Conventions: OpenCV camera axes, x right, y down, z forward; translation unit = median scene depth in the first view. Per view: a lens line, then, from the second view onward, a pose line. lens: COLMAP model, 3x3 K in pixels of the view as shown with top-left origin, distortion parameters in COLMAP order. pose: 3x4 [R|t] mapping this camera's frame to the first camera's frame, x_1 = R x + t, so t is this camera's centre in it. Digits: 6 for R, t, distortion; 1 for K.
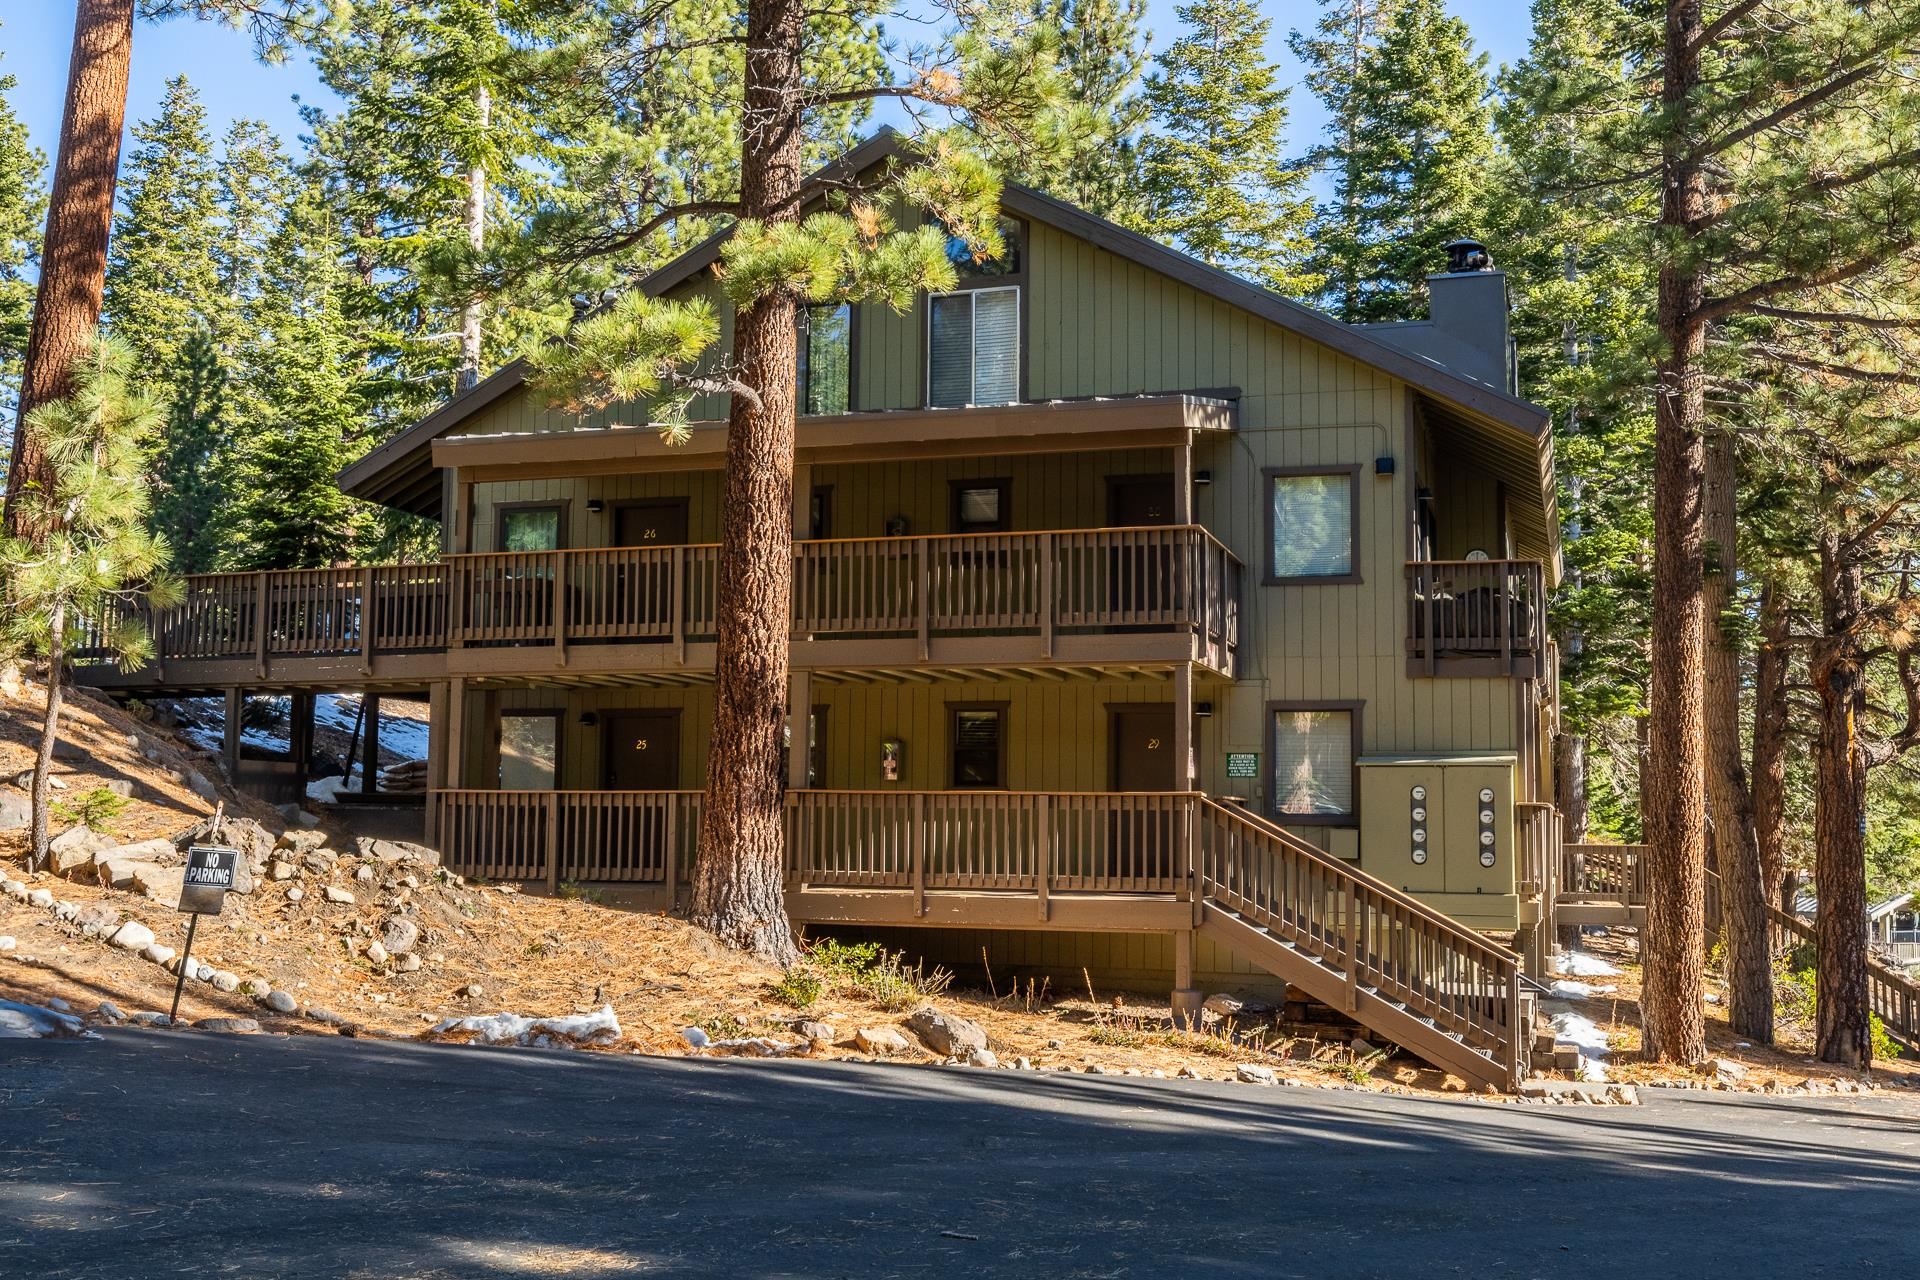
lens RADIAL K [[1959.4, 0, 946.9], [0, 1959.4, 629.6], [0, 0, 1]] dist [-0.004569, 0.000000]
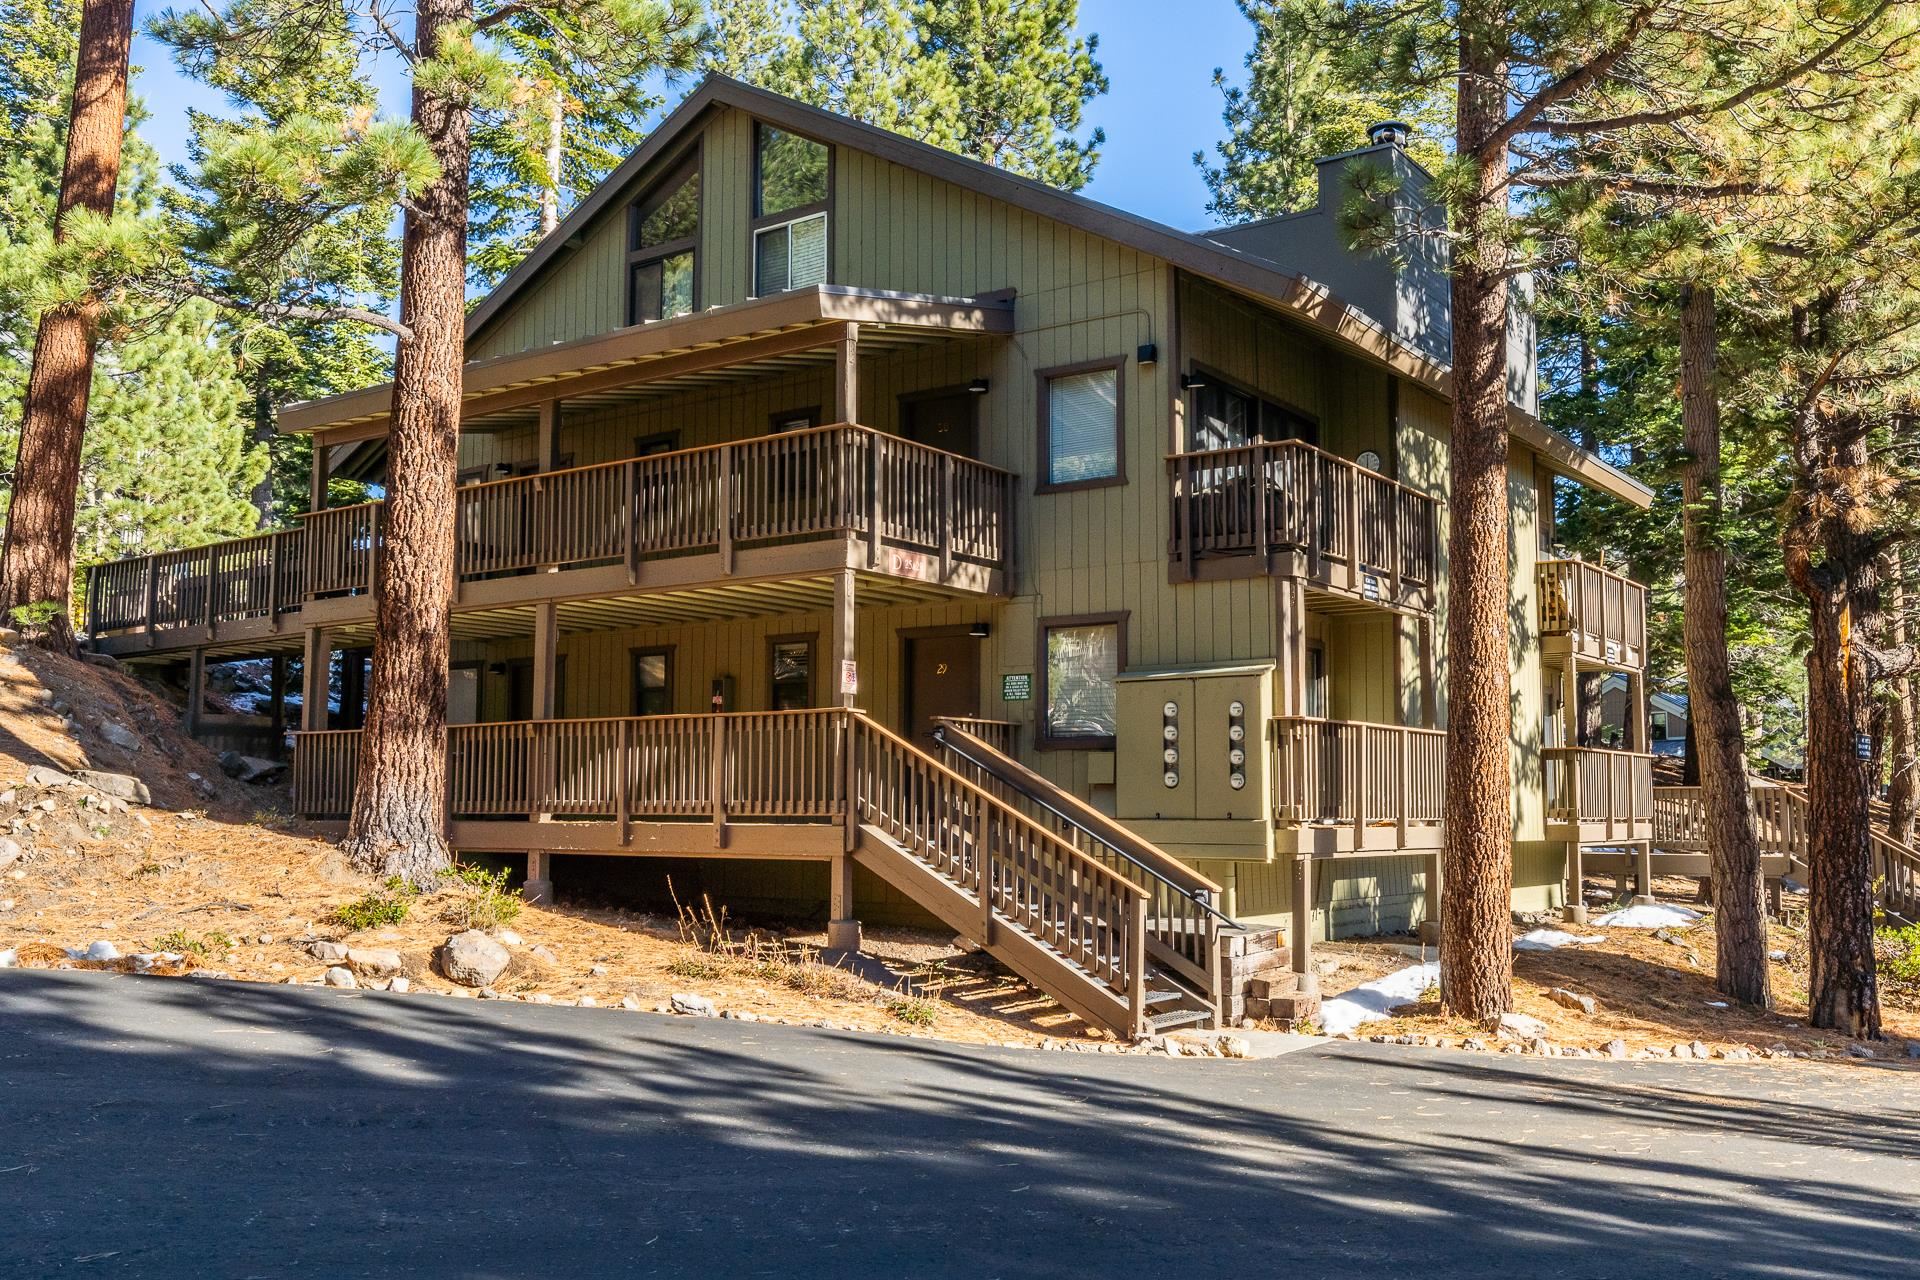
lens RADIAL K [[1720.2, 0, 950.5], [0, 1720.2, 630.3], [0, 0, 1]] dist [-0.014655, 0.030015]
pose [[0.953321, -0.040656, -0.299208, 0.388075], [0.038910, 0.999173, -0.011795, 0.053344], [0.299440, -0.000398, 0.954115, 0.218467]]
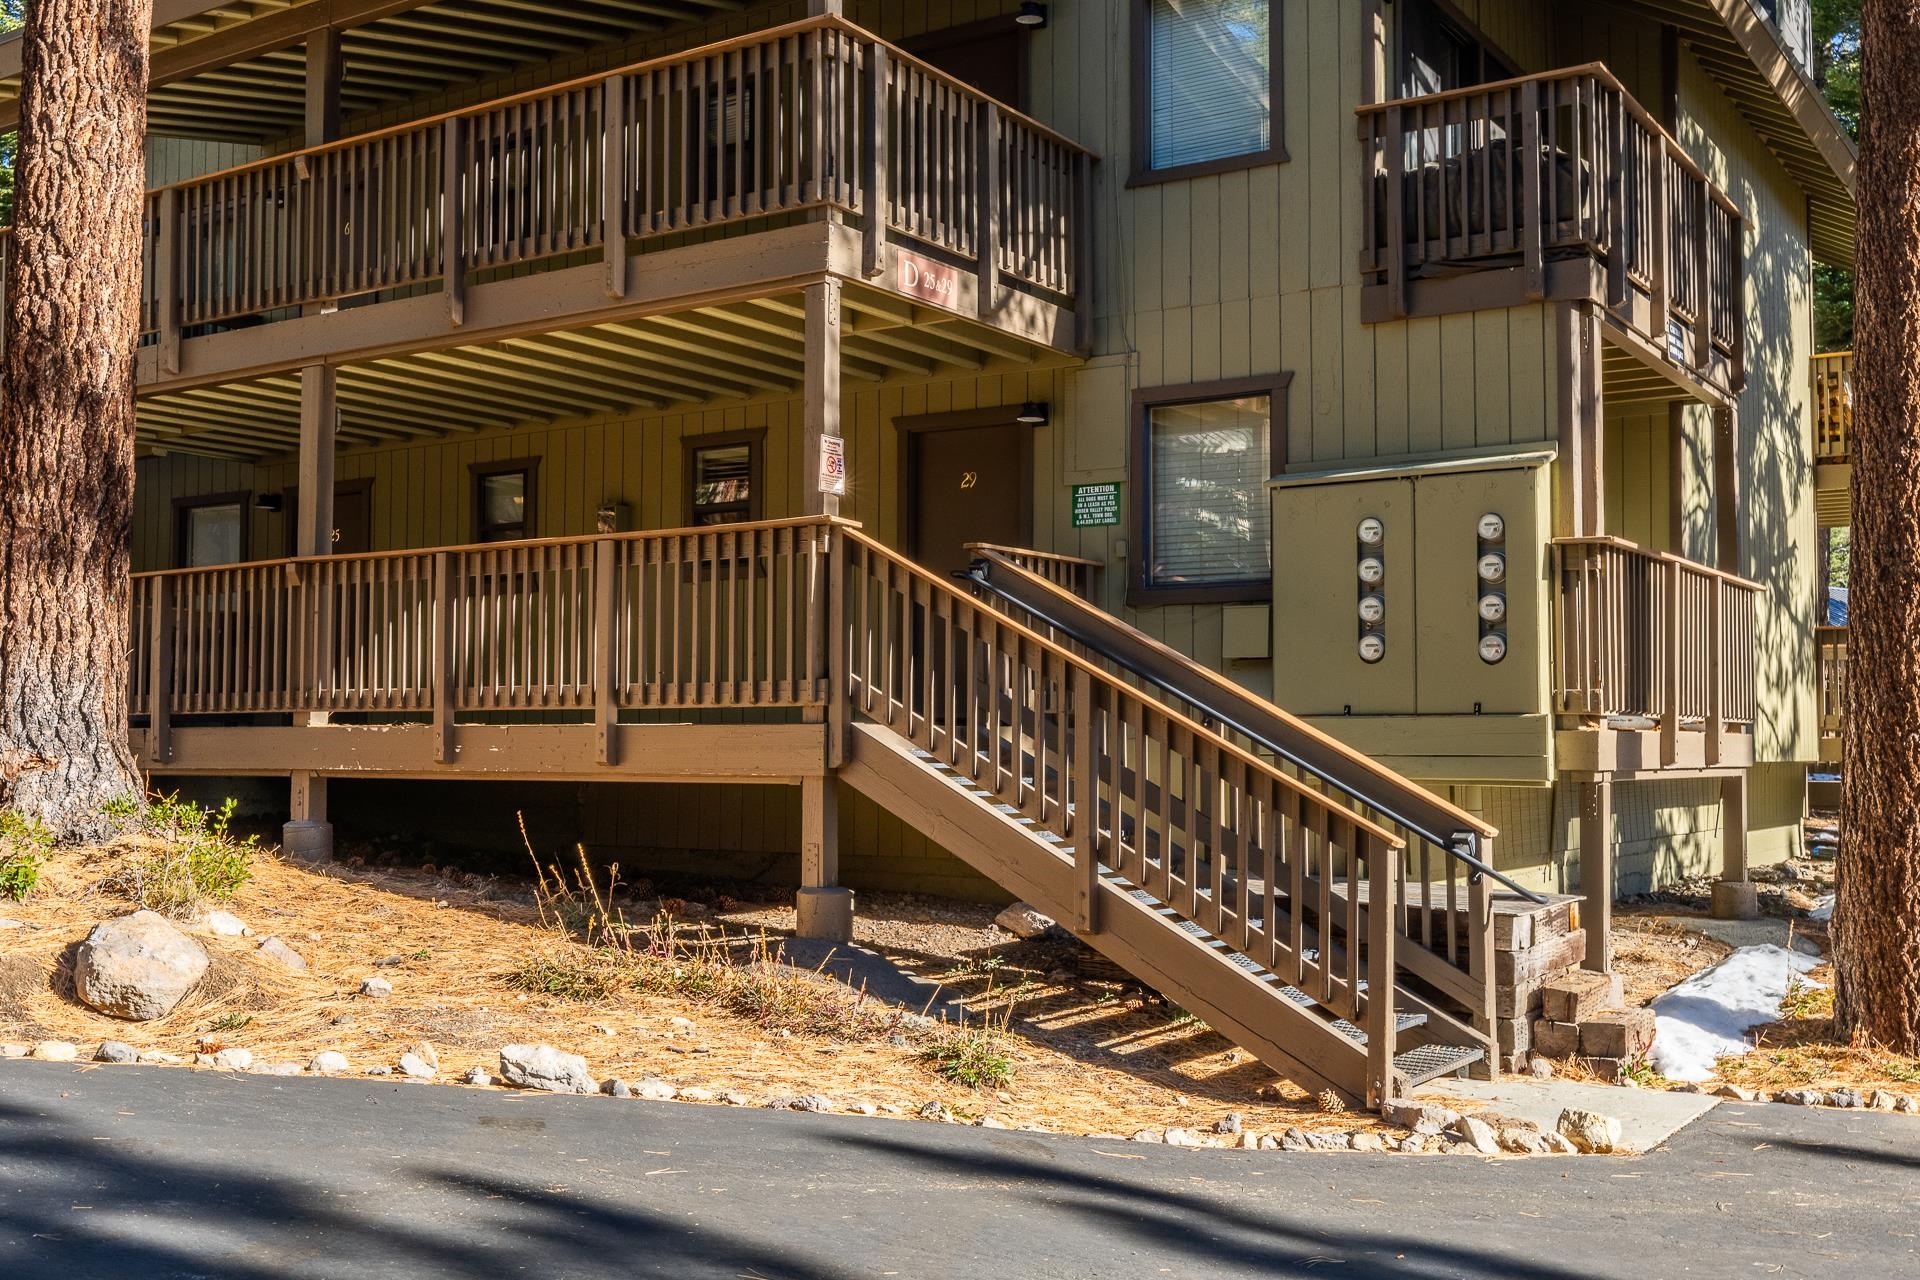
lens RADIAL K [[1959.4, 0, 960.9], [0, 1959.4, 634.3], [0, 0, 1]] dist [-0.004569, 0.000000]
pose [[0.964050, -0.025987, -0.264446, 0.277723], [0.036929, 0.998651, 0.036492, 0.089341], [0.263141, -0.044946, 0.963710, 0.460951]]
